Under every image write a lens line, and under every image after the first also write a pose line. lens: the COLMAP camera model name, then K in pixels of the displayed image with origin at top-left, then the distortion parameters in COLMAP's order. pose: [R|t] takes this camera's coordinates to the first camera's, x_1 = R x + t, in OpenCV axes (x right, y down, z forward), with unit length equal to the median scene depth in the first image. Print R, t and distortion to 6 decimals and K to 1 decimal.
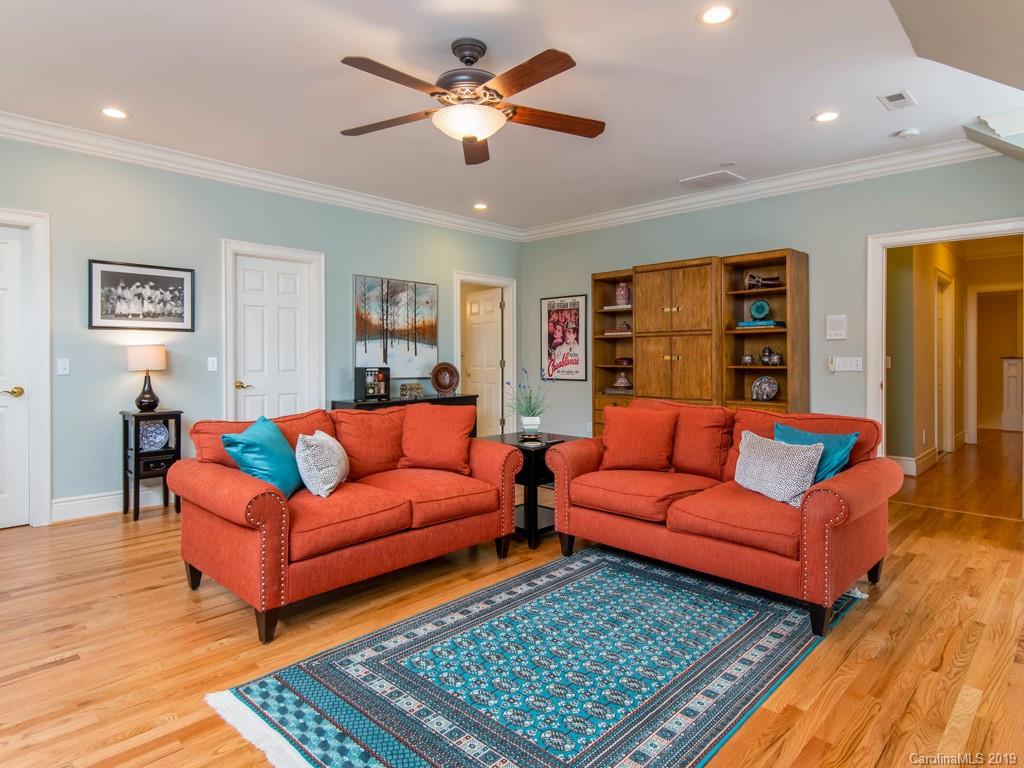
lens RADIAL K [[602.1, 0, 508.1], [0, 602.1, 377.9], [0, 0, 1]] dist [-0.010045, -0.006319]
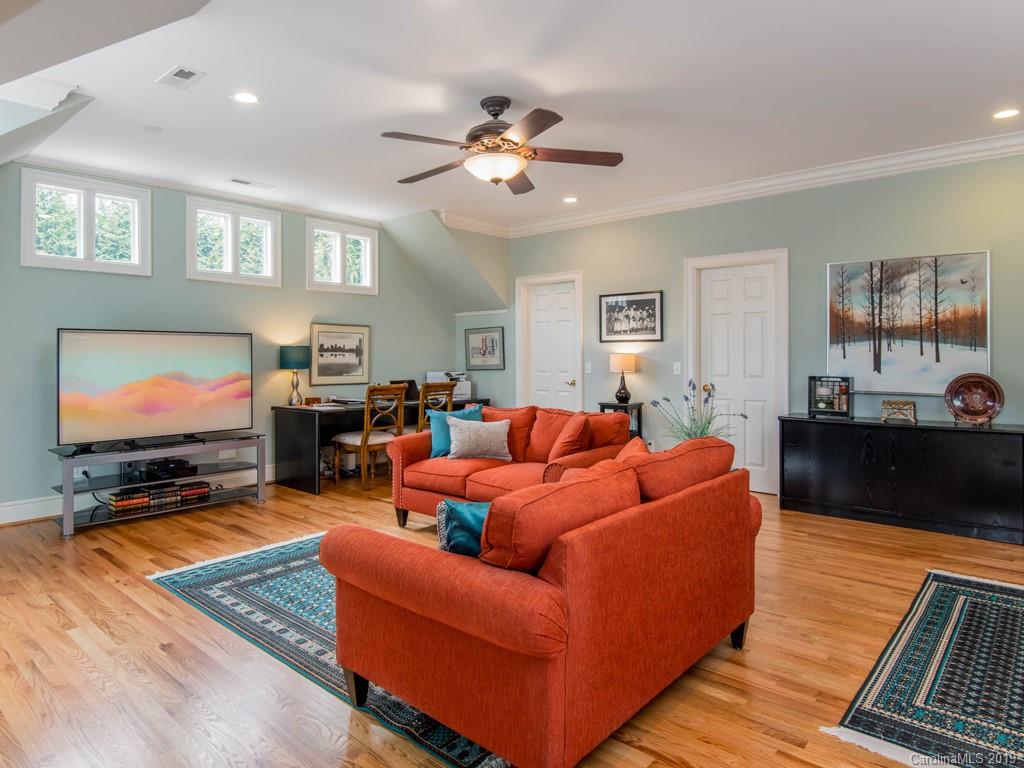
lens RADIAL K [[602.1, 0, 485.5], [0, 602.1, 348.9], [0, 0, 1]] dist [-0.010045, -0.006319]
pose [[0.007960, -0.001354, -0.999967, 0.620700], [-0.023620, 0.999720, -0.001542, -0.046198], [0.999689, 0.023632, 0.007926, 0.566819]]
